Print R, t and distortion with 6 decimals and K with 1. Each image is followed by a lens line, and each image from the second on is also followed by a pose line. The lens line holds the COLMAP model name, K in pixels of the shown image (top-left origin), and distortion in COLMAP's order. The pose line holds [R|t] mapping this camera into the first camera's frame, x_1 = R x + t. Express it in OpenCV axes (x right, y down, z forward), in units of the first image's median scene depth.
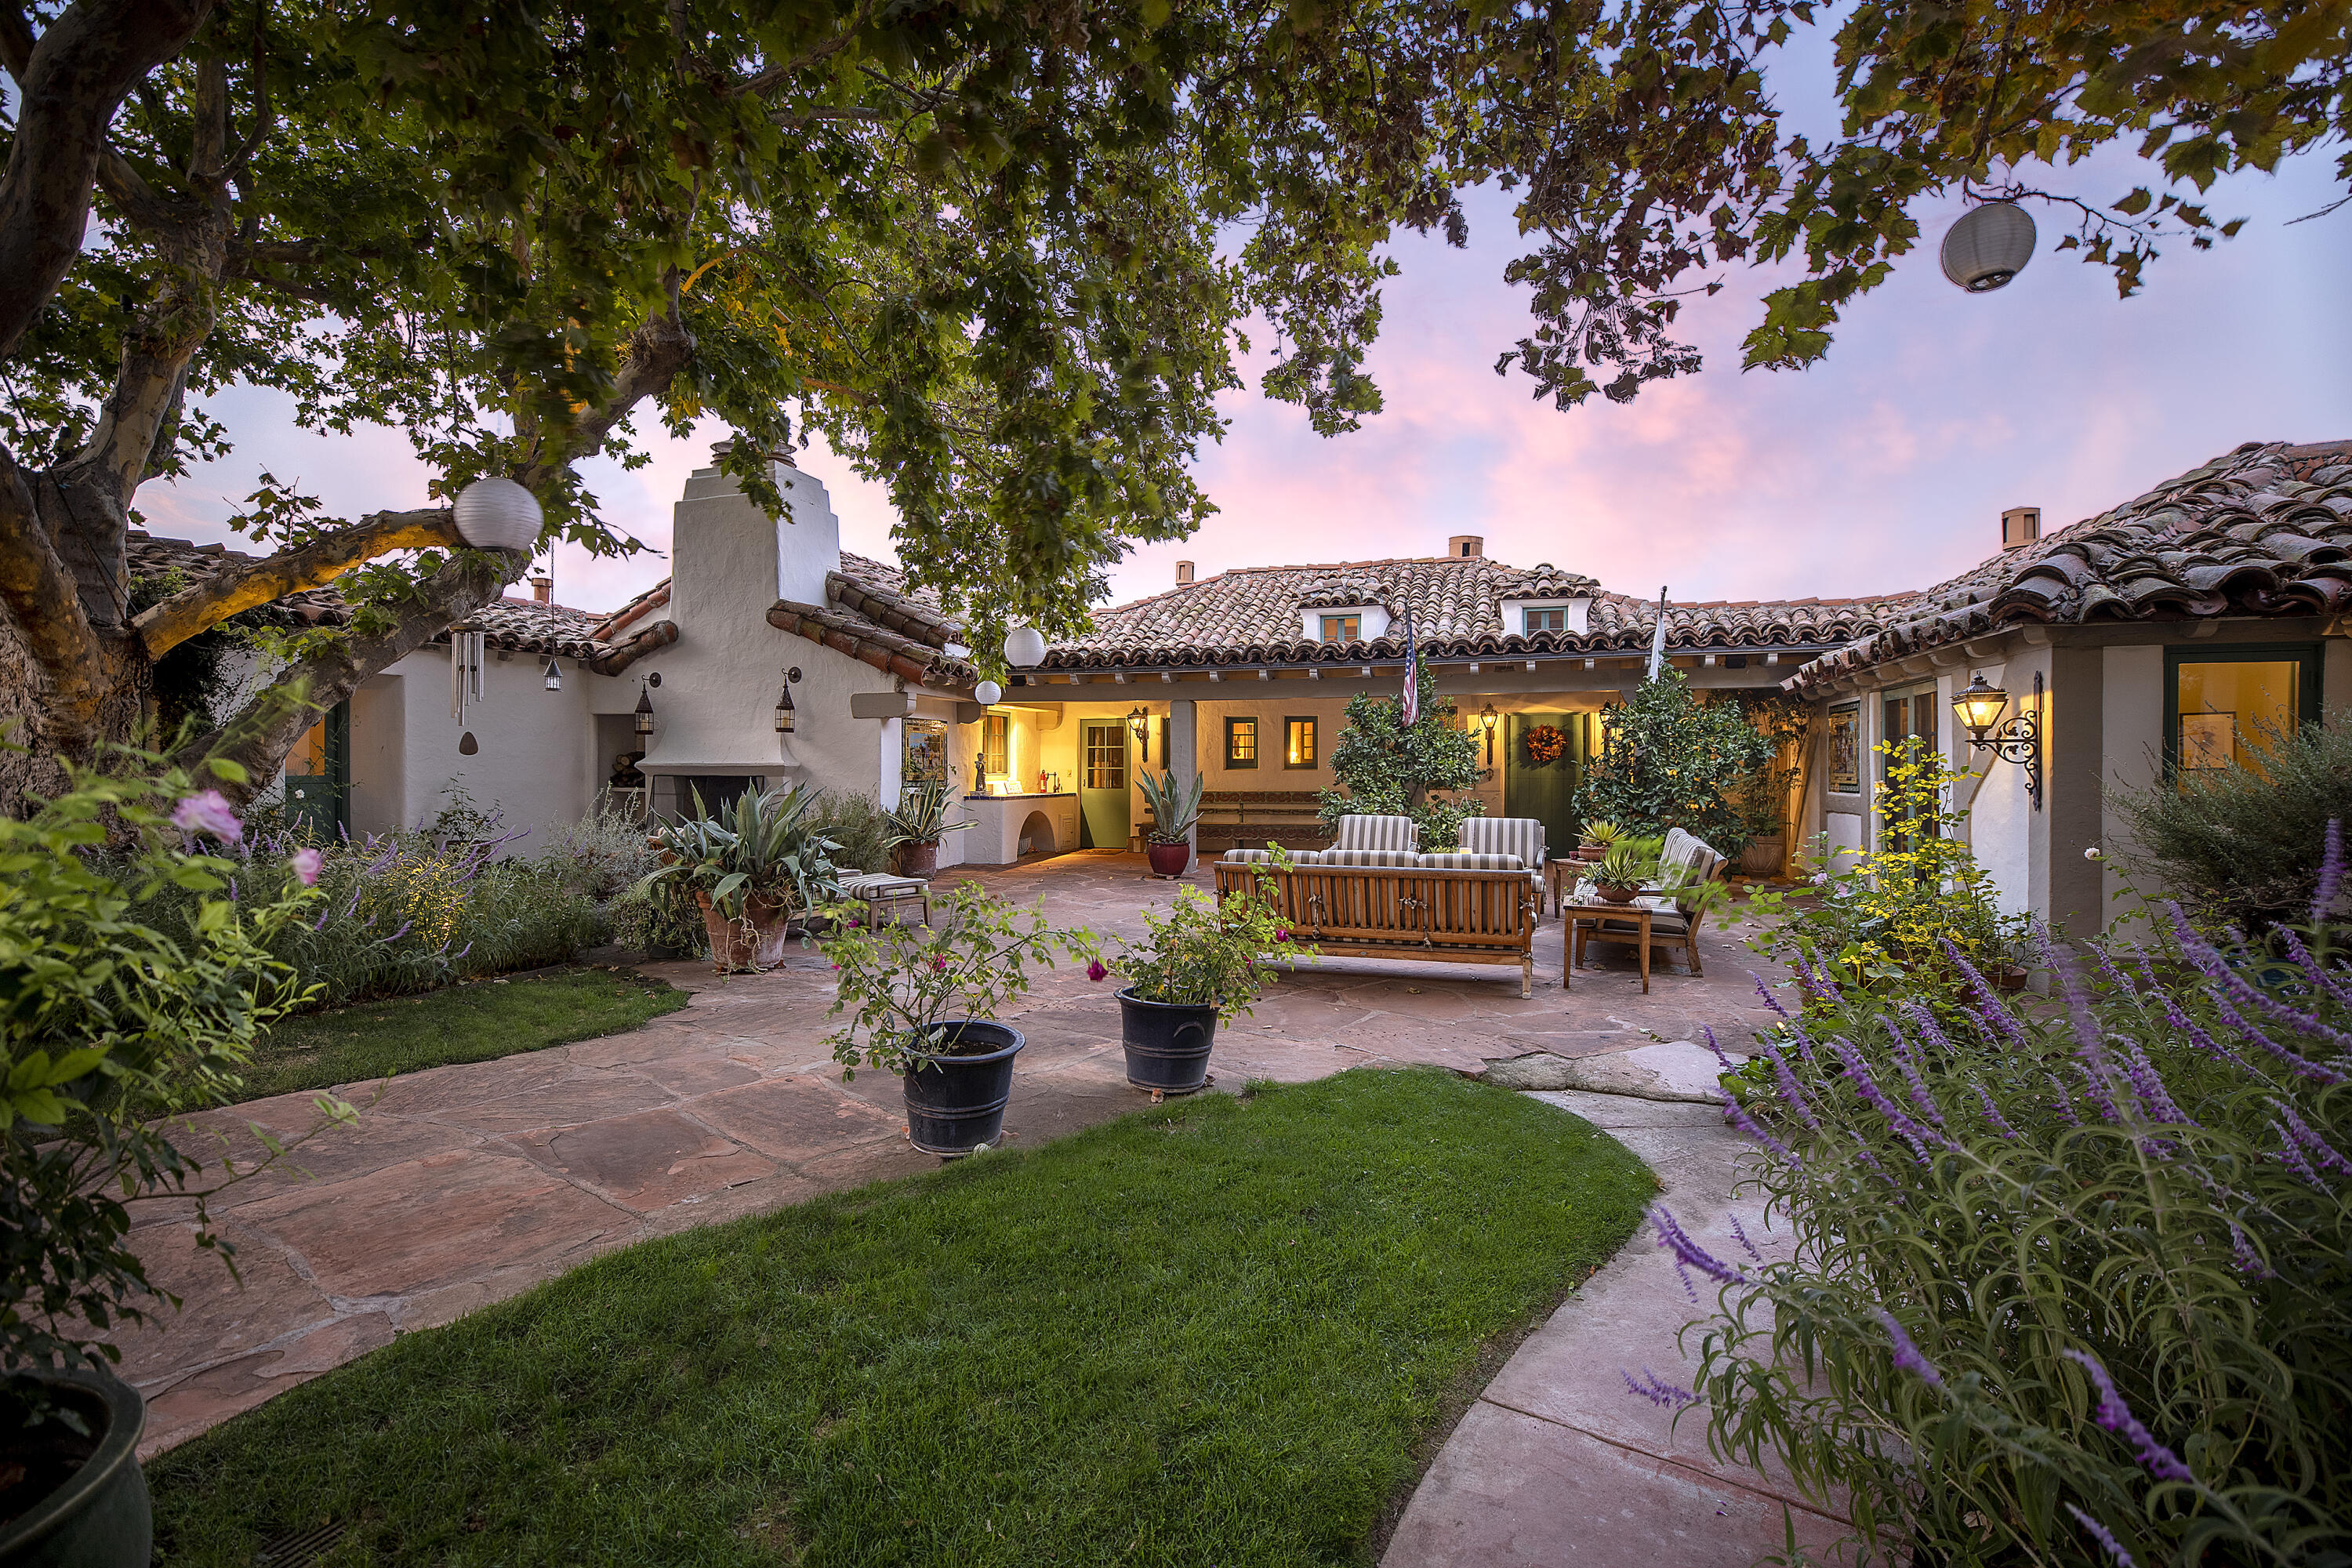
lens RADIAL K [[1089.7, 0, 1127.5], [0, 1089.7, 767.3], [0, 0, 1]] dist [-0.031687, 0.007297]
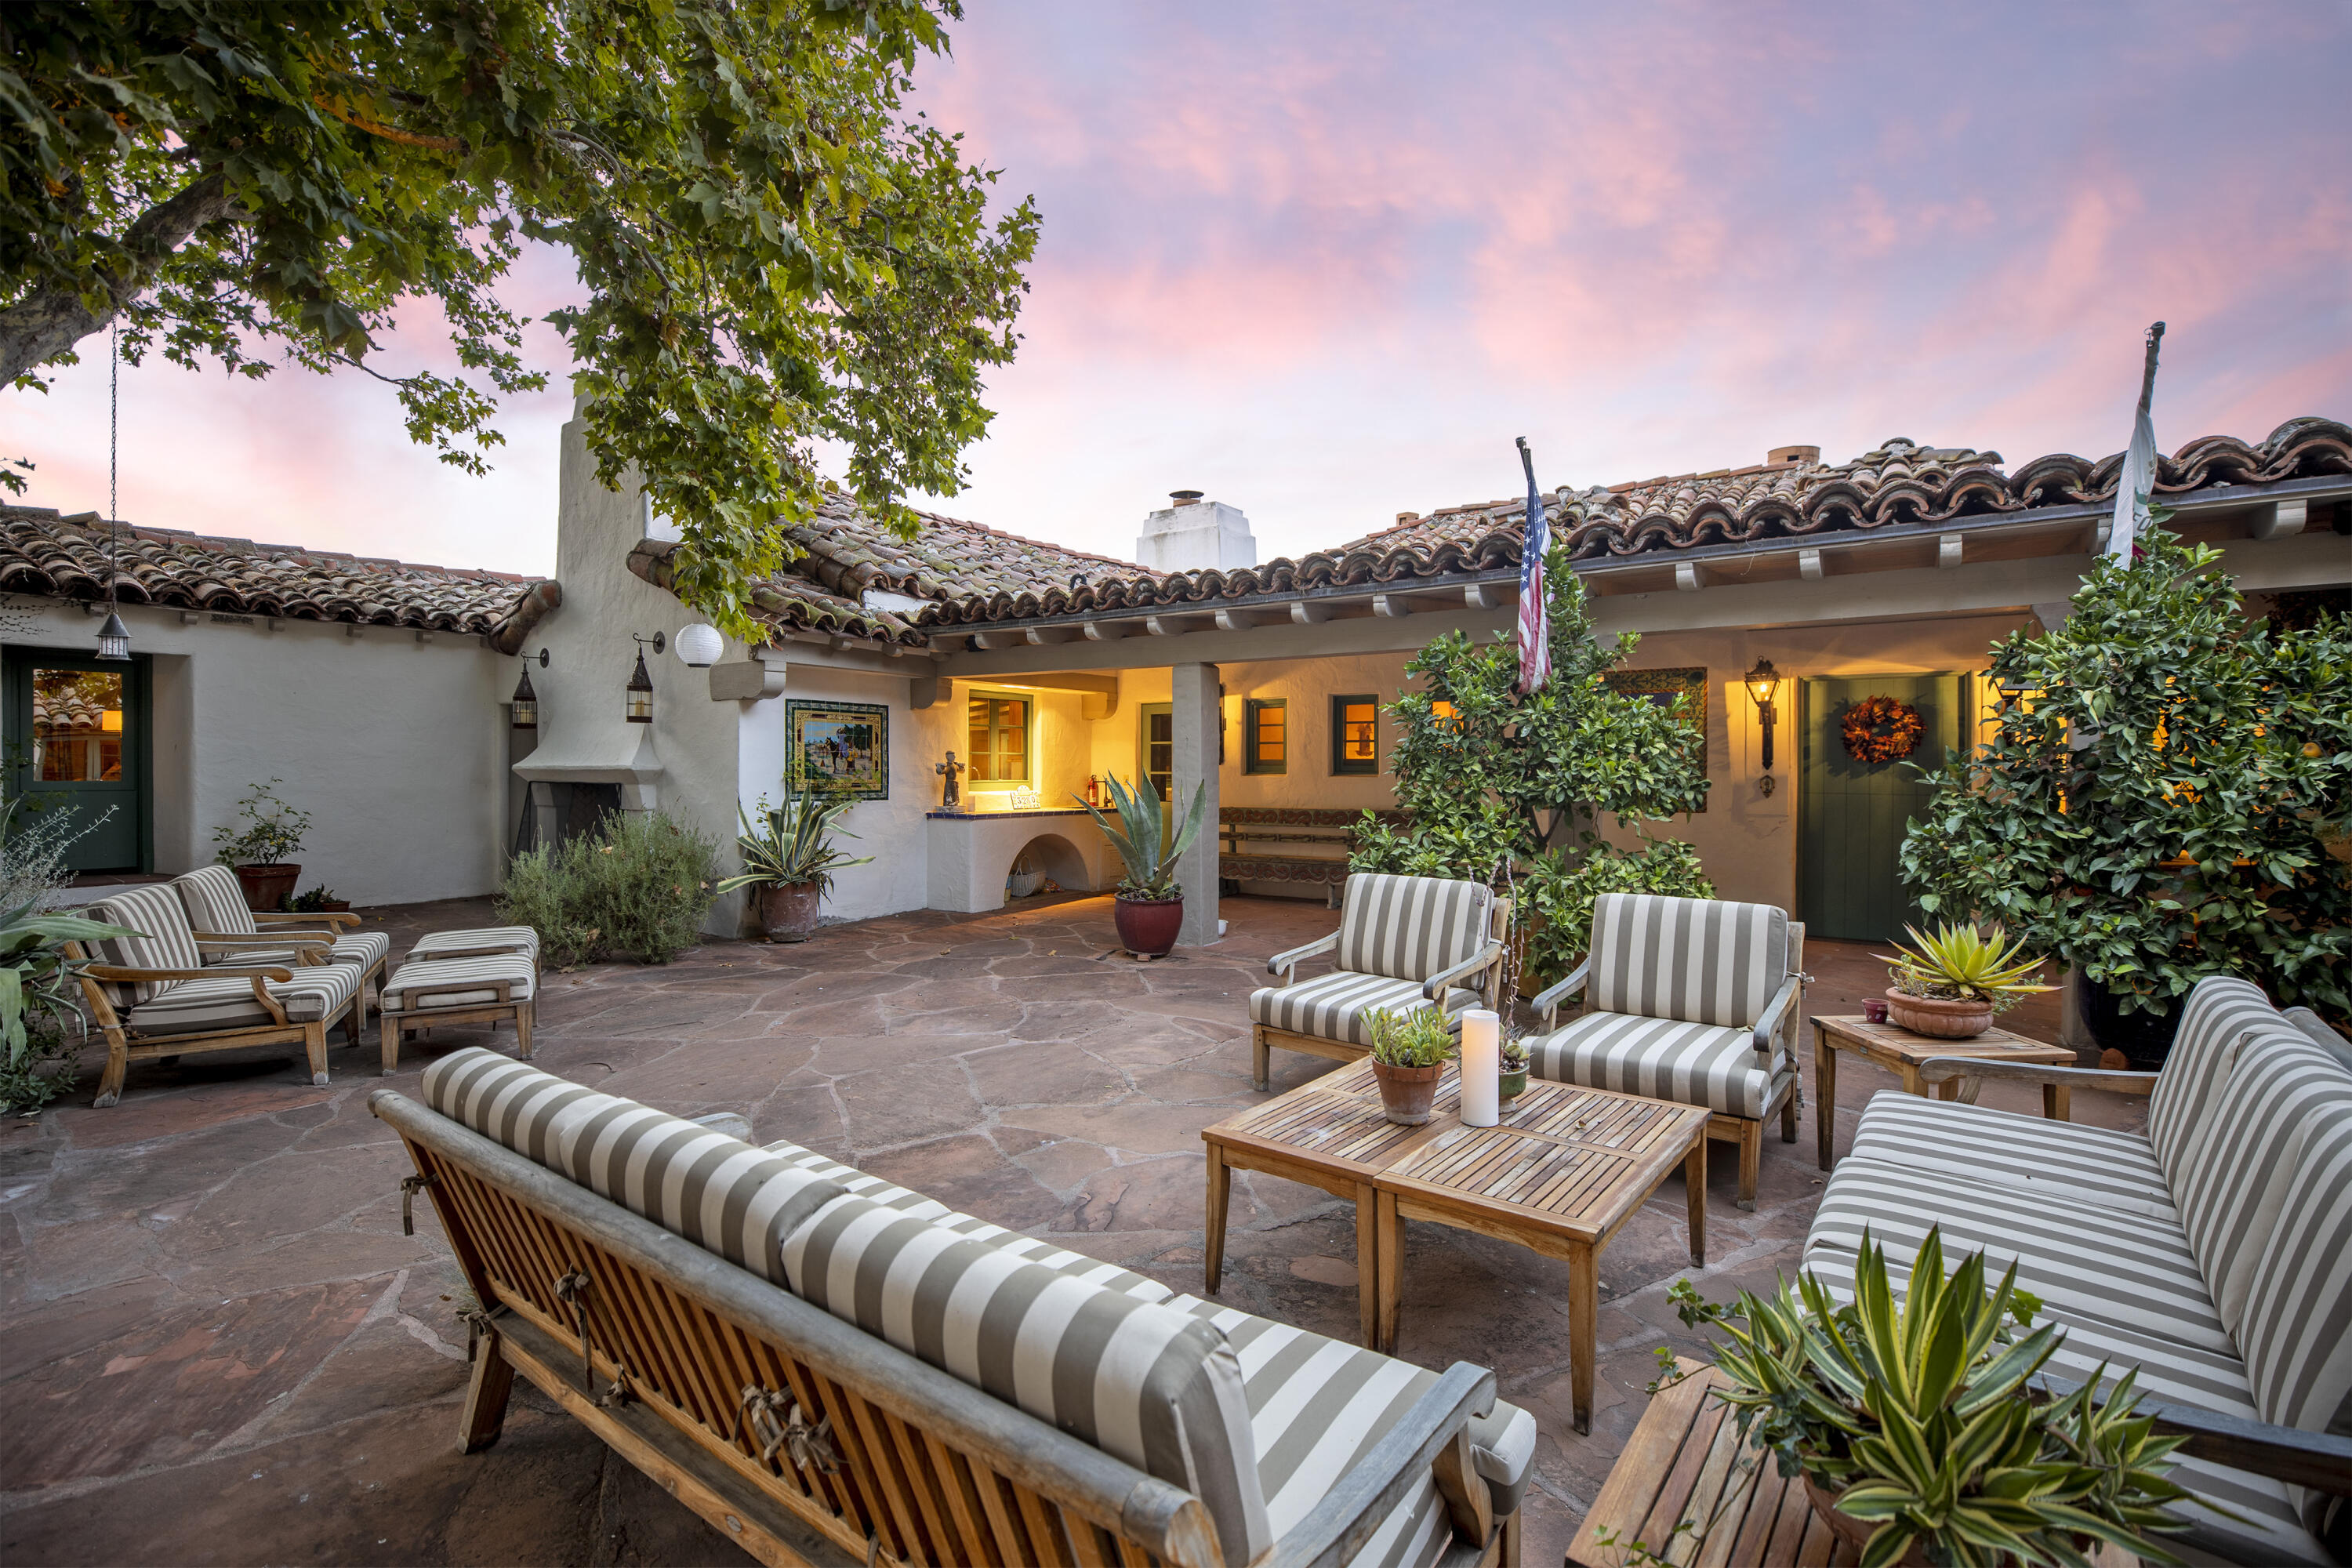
lens RADIAL K [[1089.7, 0, 1127.5], [0, 1089.7, 767.3], [0, 0, 1]] dist [-0.031687, 0.007297]
pose [[0.958567, 0.000803, -0.284865, 0.191804], [-0.001271, 0.999998, -0.001457, -0.002141], [0.284863, 0.001758, 0.958567, 0.405131]]
